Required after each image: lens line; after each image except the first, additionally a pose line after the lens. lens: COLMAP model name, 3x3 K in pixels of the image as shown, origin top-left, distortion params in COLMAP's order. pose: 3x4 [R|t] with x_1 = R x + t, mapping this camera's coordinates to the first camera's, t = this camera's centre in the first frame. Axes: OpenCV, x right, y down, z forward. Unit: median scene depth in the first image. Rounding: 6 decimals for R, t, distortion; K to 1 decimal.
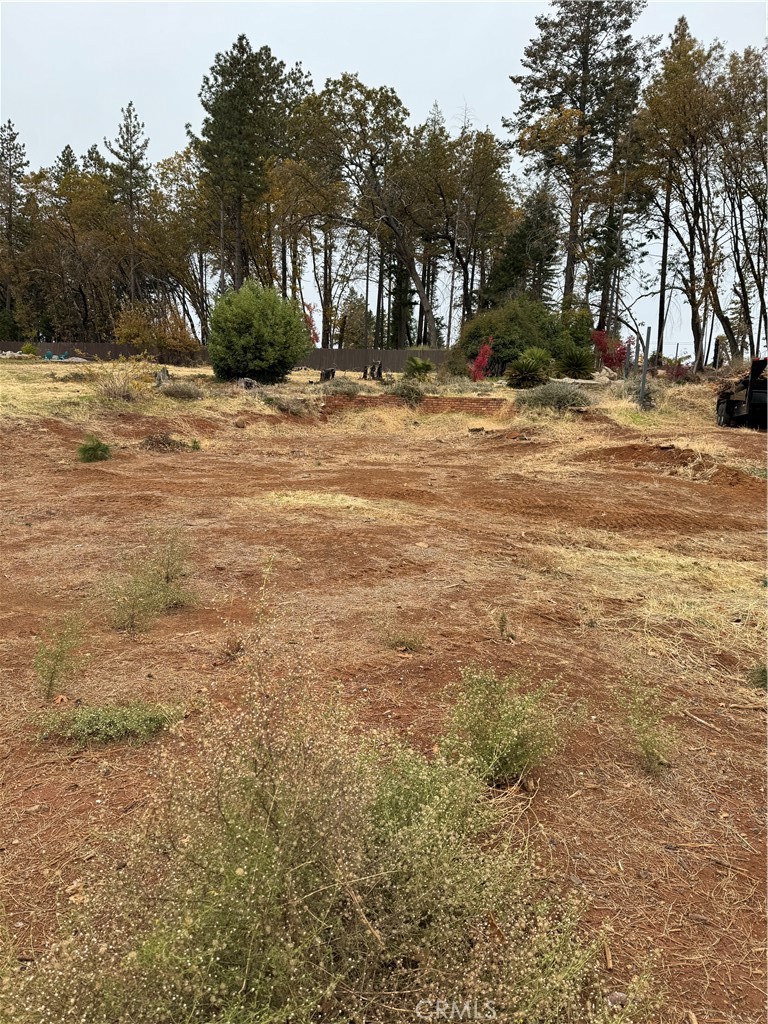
lens RADIAL K [[722.5, 0, 385.1], [0, 722.5, 503.4], [0, 0, 1]] dist [0.076332, -0.087826]
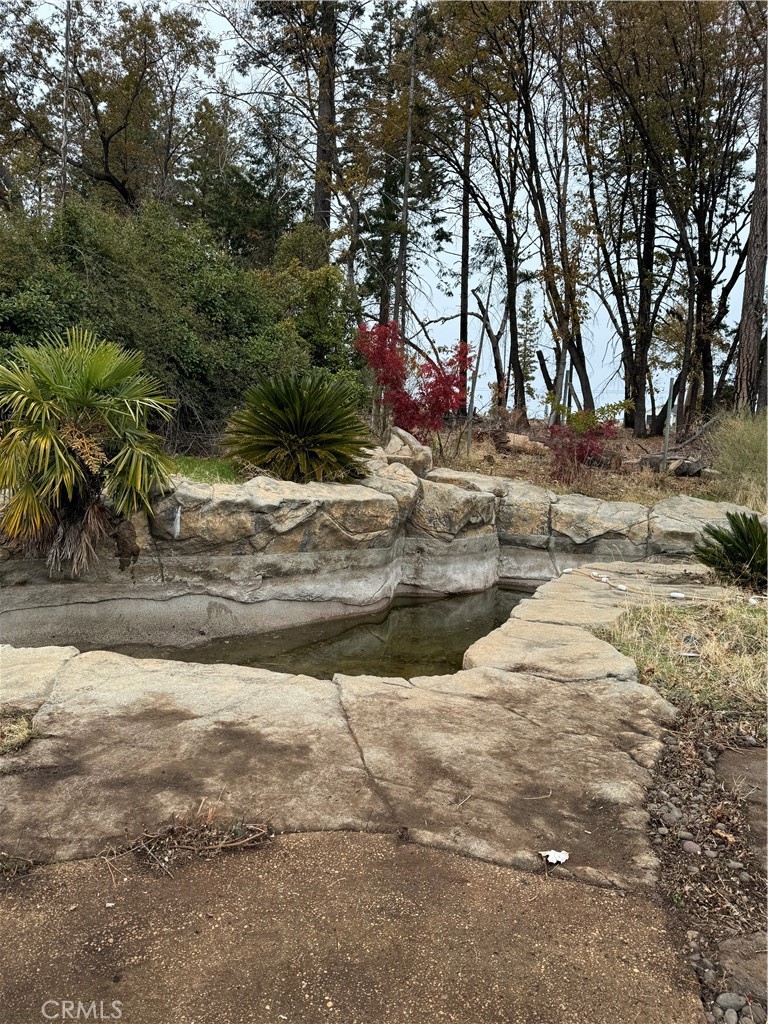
lens RADIAL K [[722.5, 0, 387.5], [0, 722.5, 513.8], [0, 0, 1]] dist [0.076332, -0.087826]
pose [[0.956556, -0.016337, 0.291090, 0.196567], [0.028564, 0.998877, -0.037803, -0.134788], [-0.290146, 0.044476, 0.955948, 0.674241]]
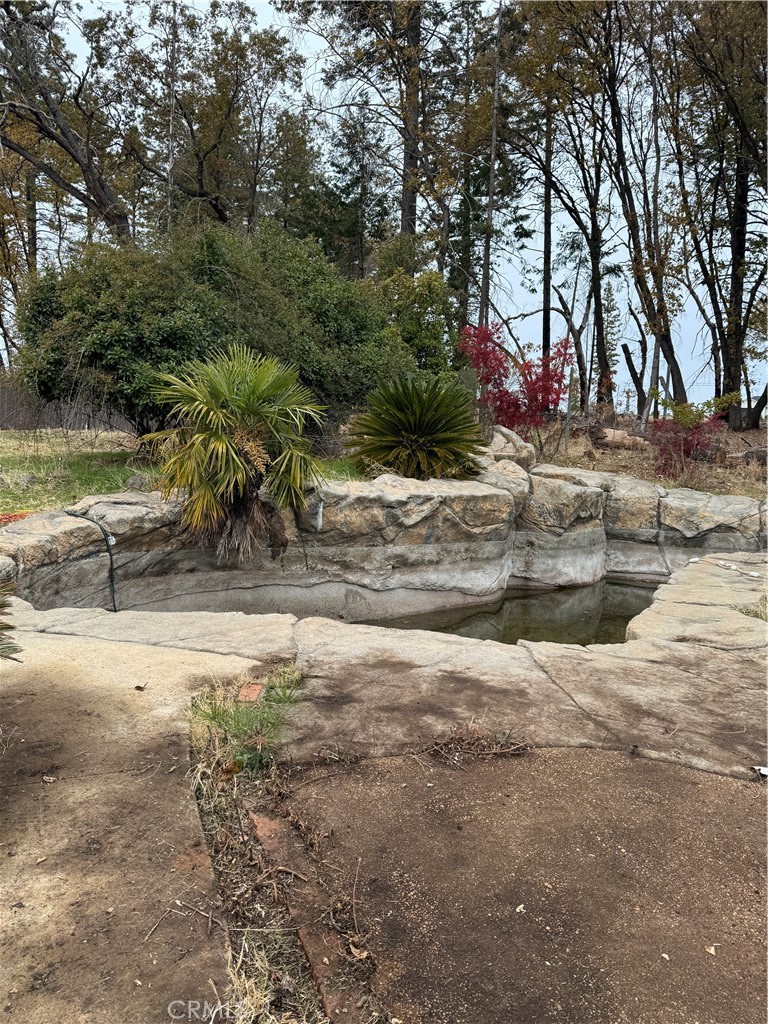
lens RADIAL K [[722.5, 0, 379.6], [0, 722.5, 513.0], [0, 0, 1]] dist [0.076332, -0.087826]
pose [[0.982747, -0.023082, 0.183510, 0.177479], [0.031221, 0.998647, -0.041589, -0.133023], [-0.182302, 0.046601, 0.982138, 0.663083]]
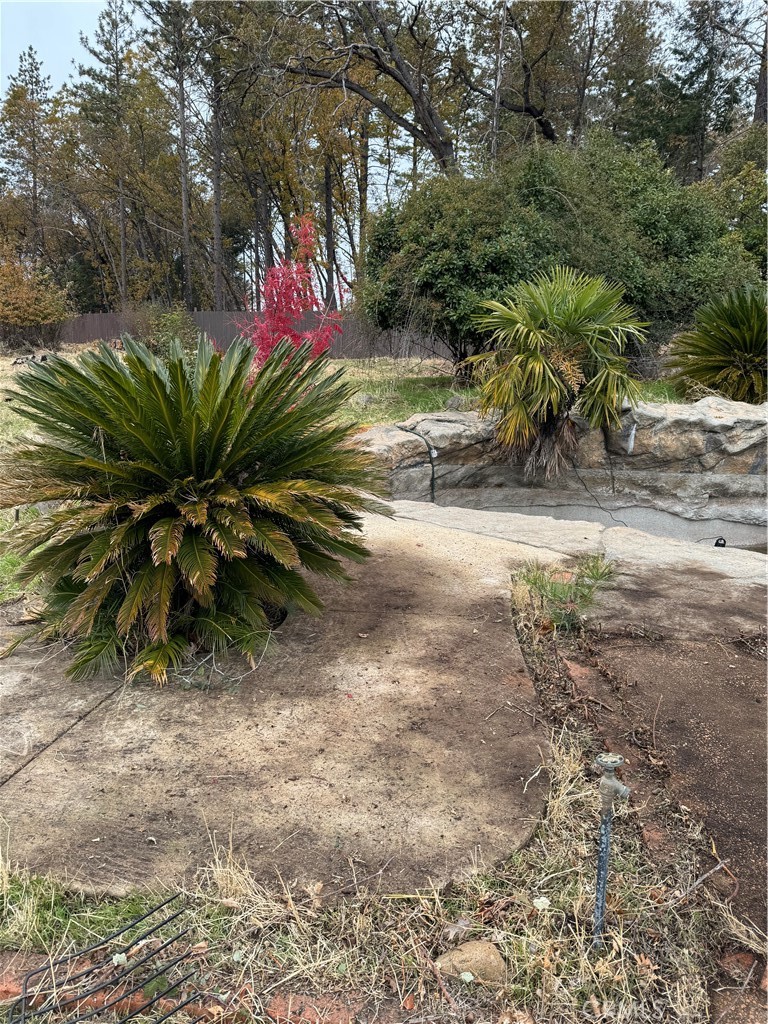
lens RADIAL K [[722.5, 0, 370.8], [0, 722.5, 516.8], [0, 0, 1]] dist [0.076332, -0.087826]
pose [[0.972620, 0.038761, -0.229144, 0.174903], [-0.025991, 0.997950, 0.058488, -0.129295], [0.230942, -0.050931, 0.971634, 0.651040]]
